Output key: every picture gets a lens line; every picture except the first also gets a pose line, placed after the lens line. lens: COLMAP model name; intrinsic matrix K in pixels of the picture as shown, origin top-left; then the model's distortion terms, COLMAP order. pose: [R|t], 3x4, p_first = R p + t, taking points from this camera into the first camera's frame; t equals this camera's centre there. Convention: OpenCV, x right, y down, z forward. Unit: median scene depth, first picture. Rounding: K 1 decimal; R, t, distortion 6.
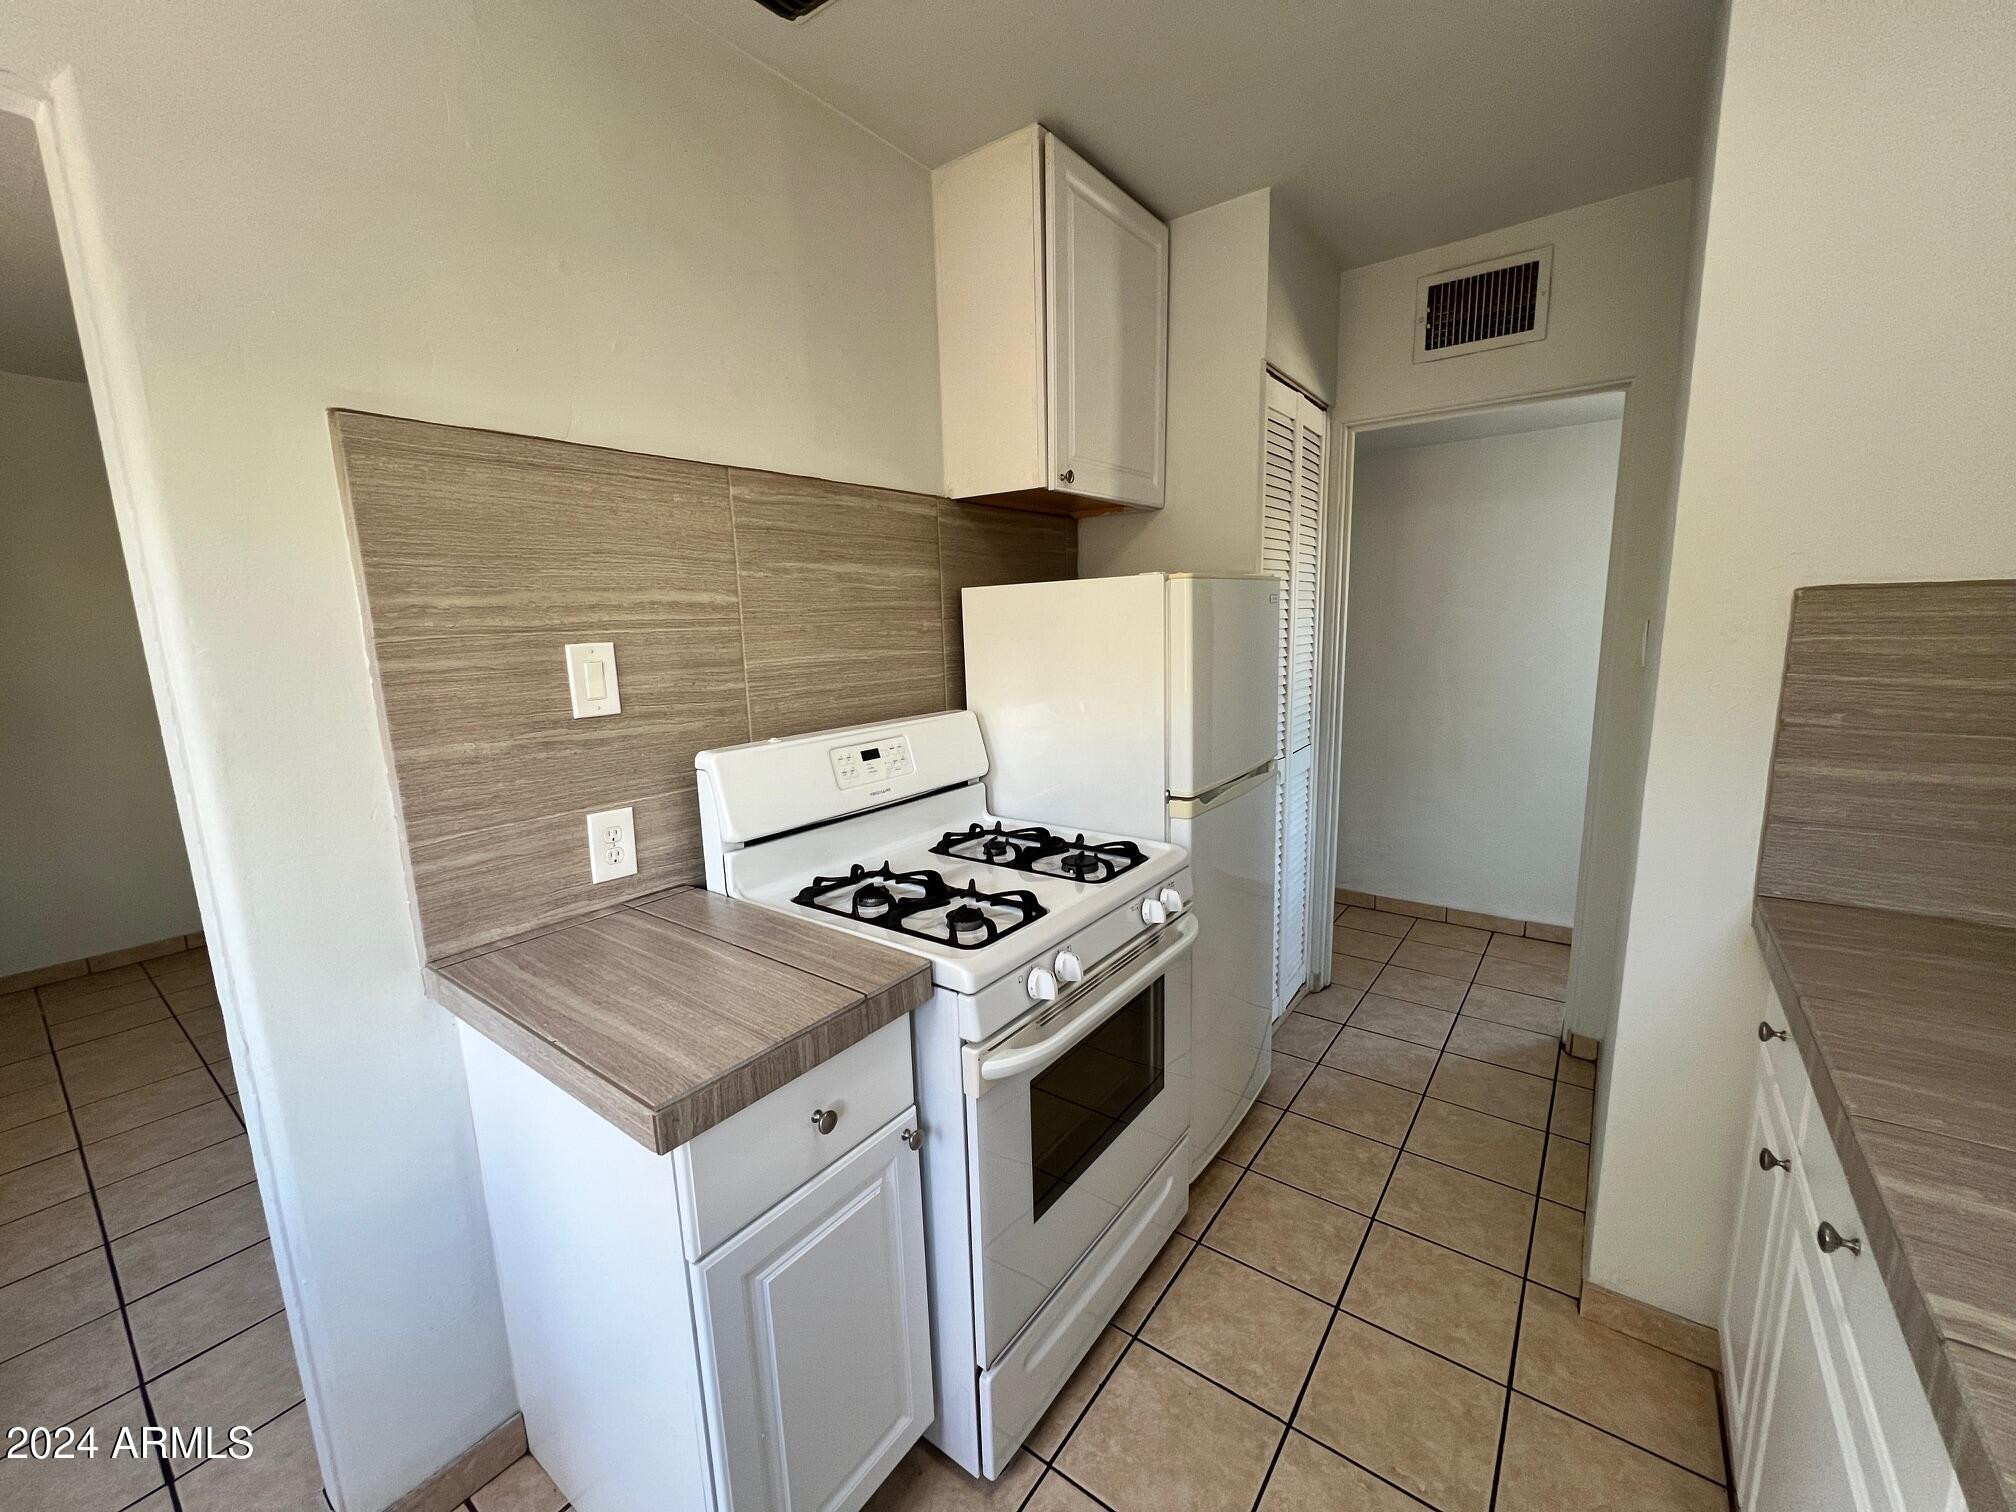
lens RADIAL K [[807.2, 0, 1001.8], [0, 807.2, 767.2], [0, 0, 1]] dist [-0.000173, 0.000343]
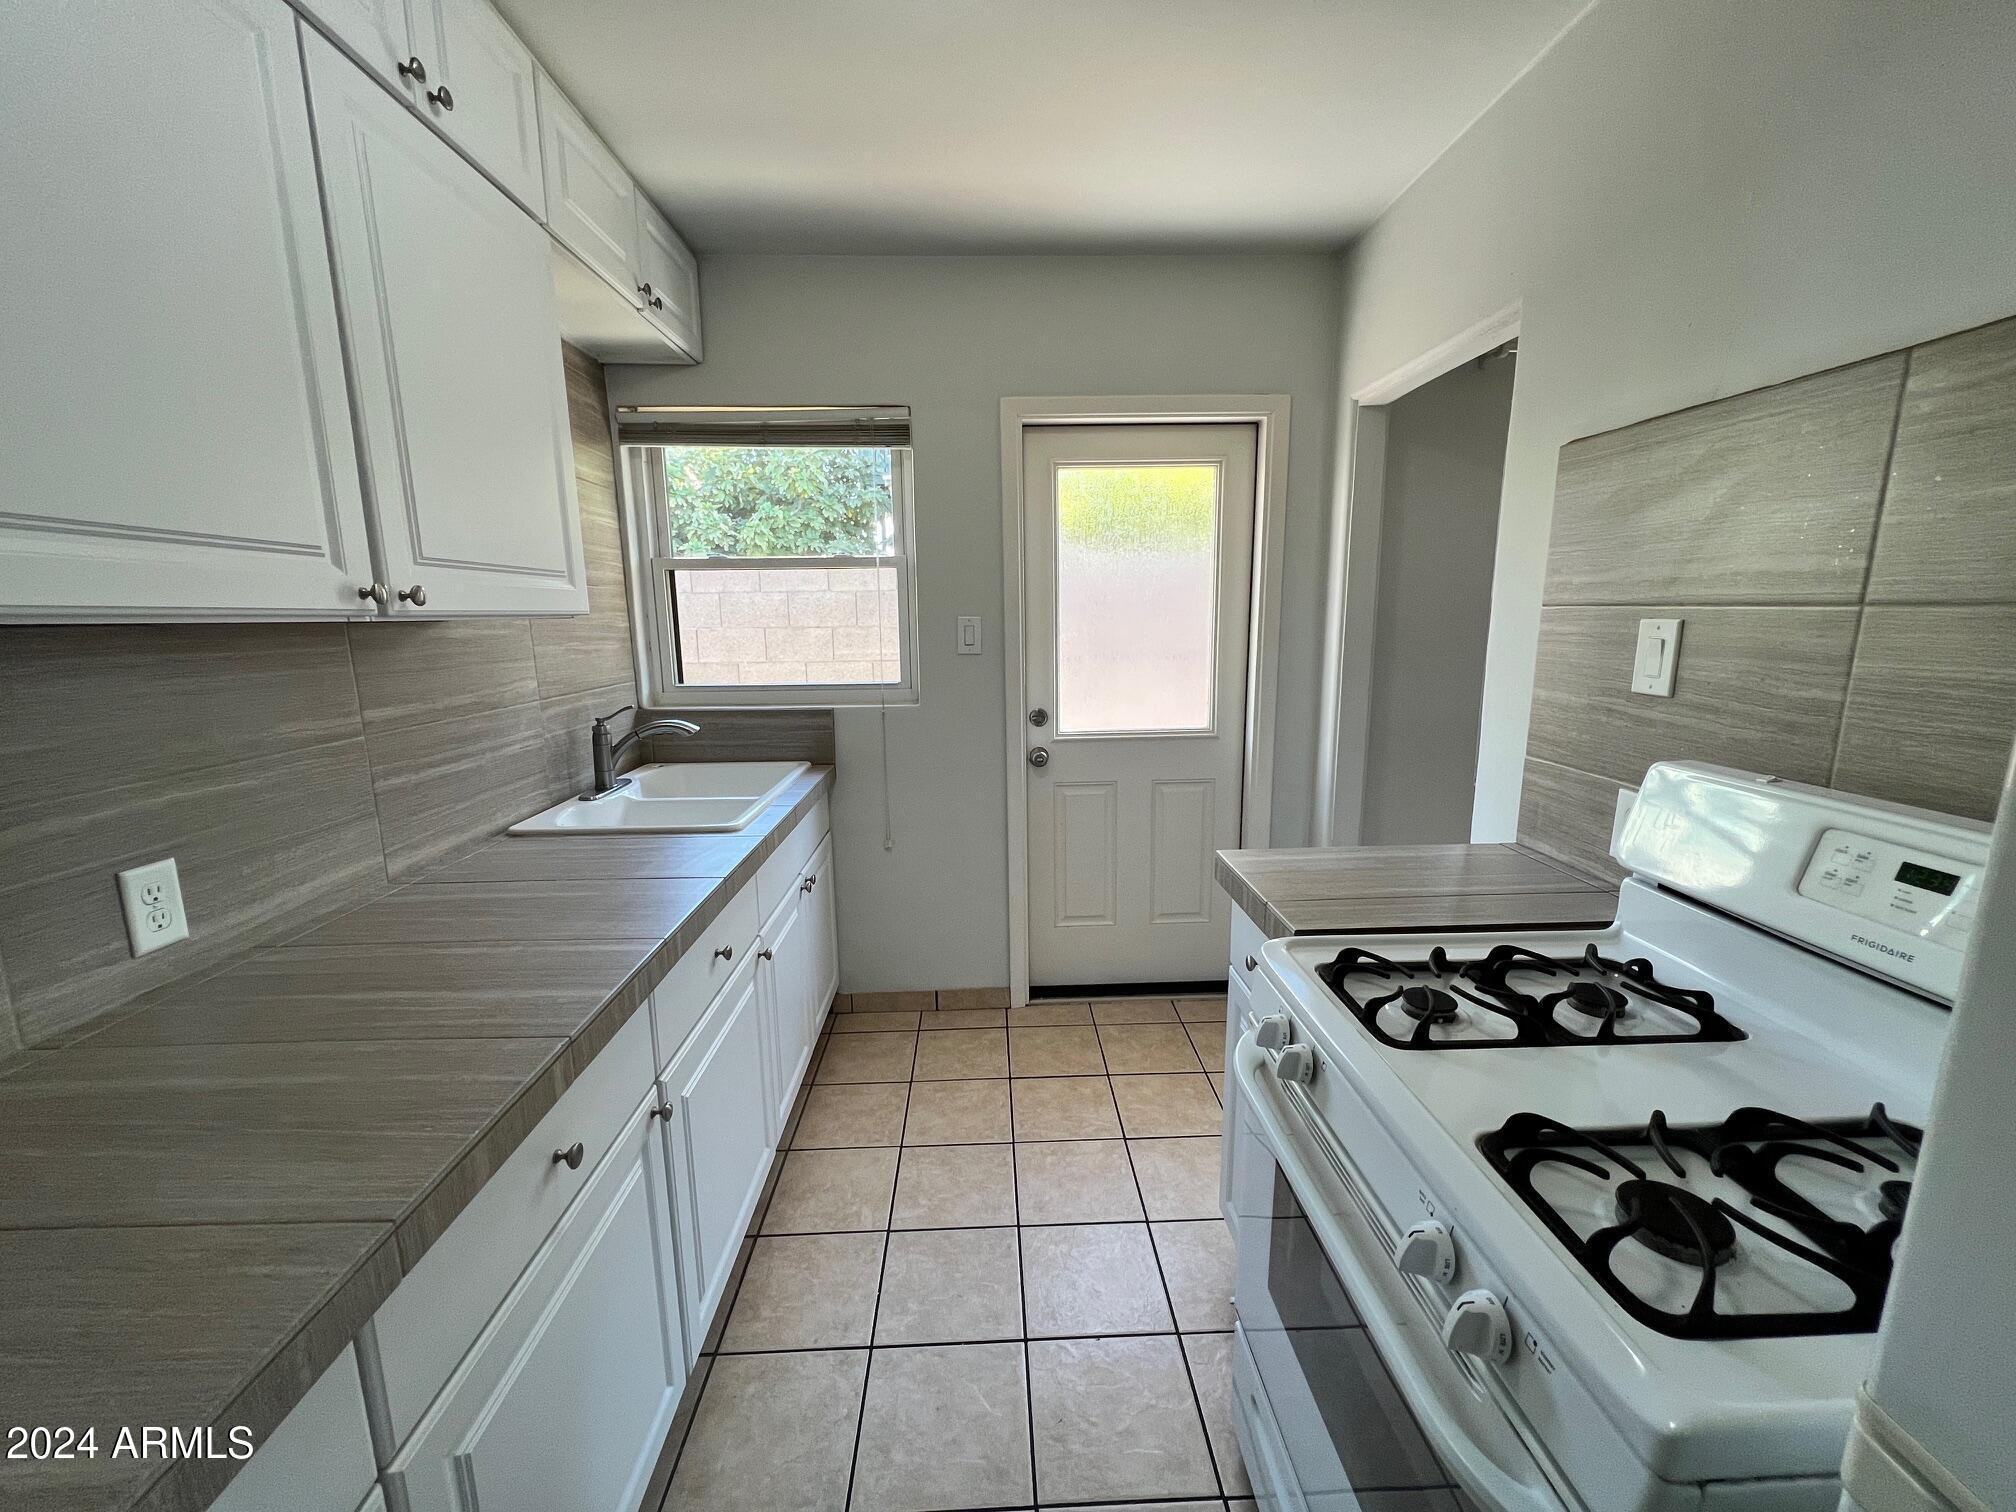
lens RADIAL K [[807.2, 0, 1015.8], [0, 807.2, 759.3], [0, 0, 1]] dist [-0.000173, 0.000343]
pose [[-0.765923, 0.156259, -0.623654, 0.629099], [-0.084395, 0.937187, 0.338463, -0.230173], [0.637369, 0.311870, -0.704626, 1.109367]]
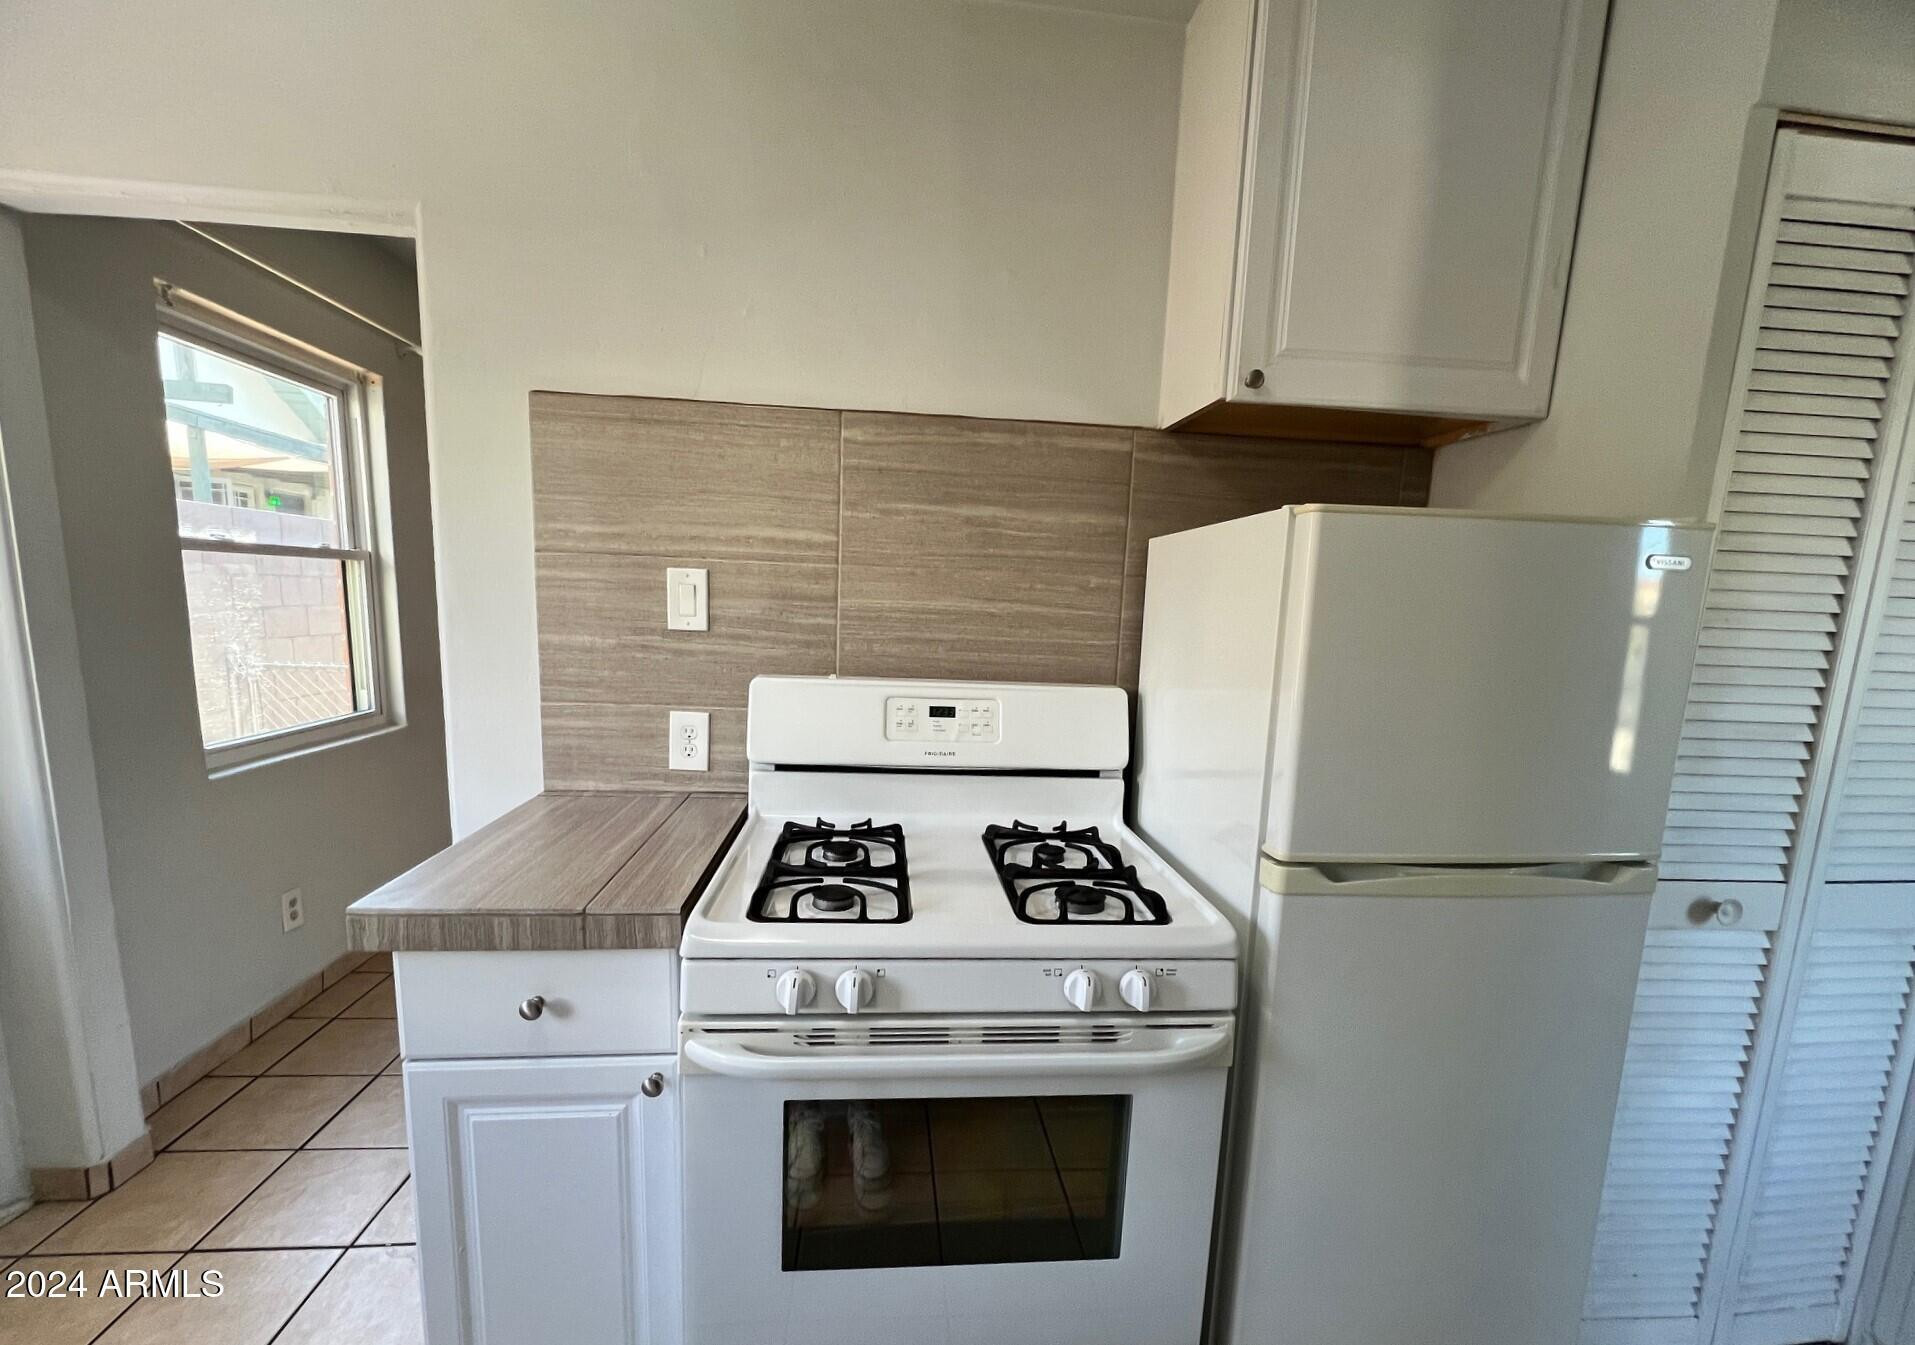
lens RADIAL K [[806.9, 0, 957.6], [0, 806.9, 729.1], [0, 0, 1]] dist [0.001309, 0.000576]
pose [[0.672879, 0.173245, -0.719181, 0.584525], [-0.193429, 0.979572, 0.054995, -0.057515], [0.714017, 0.102106, 0.692643, 0.434200]]
